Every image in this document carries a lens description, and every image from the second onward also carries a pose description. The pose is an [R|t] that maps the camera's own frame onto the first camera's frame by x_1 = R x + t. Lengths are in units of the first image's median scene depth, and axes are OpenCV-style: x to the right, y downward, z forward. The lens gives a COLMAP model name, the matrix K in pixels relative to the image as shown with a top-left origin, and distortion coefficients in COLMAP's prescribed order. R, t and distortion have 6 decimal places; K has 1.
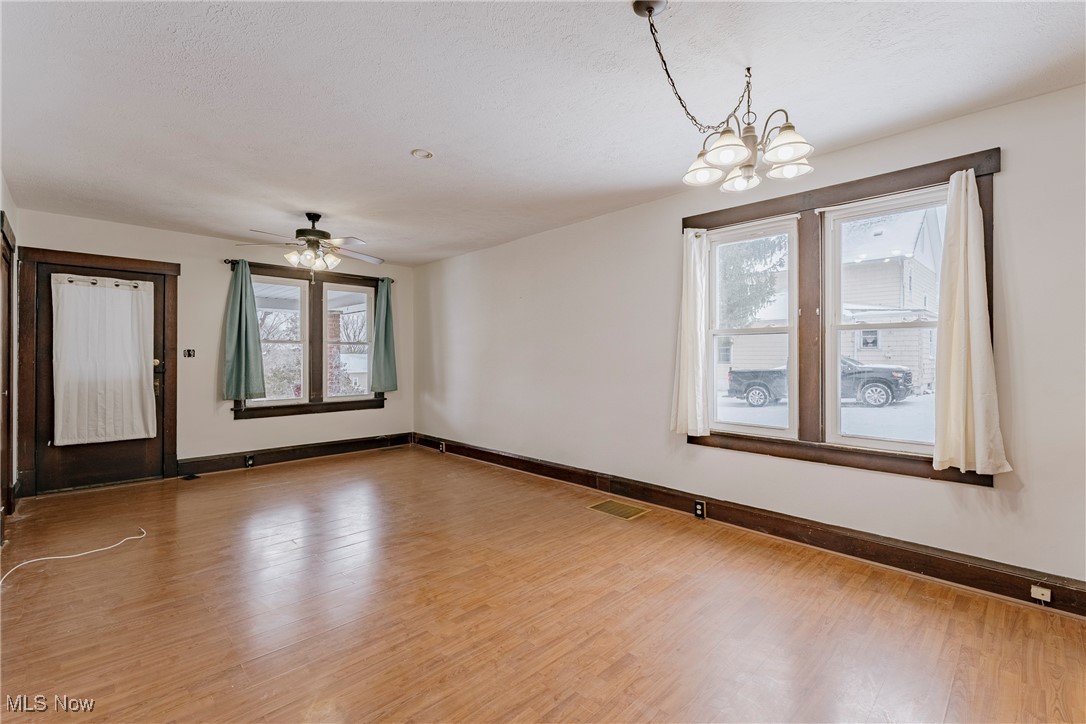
lens RADIAL K [[472.3, 0, 550.5], [0, 472.3, 361.4], [0, 0, 1]] dist [0.006496, -0.001195]
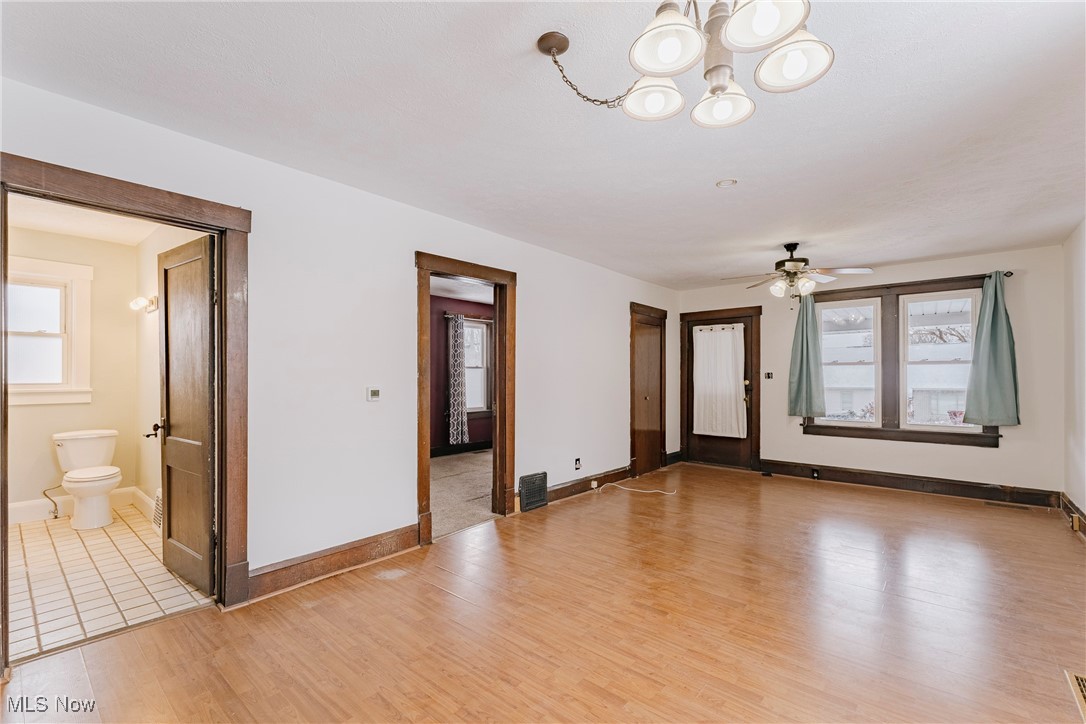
lens RADIAL K [[472.3, 0, 543.8], [0, 472.3, 375.5], [0, 0, 1]] dist [0.006496, -0.001195]
pose [[0.077998, -0.005310, -0.996939, 0.452641], [-0.010483, 0.999926, -0.006146, -0.003246], [0.996898, 0.010930, 0.077937, 0.321500]]
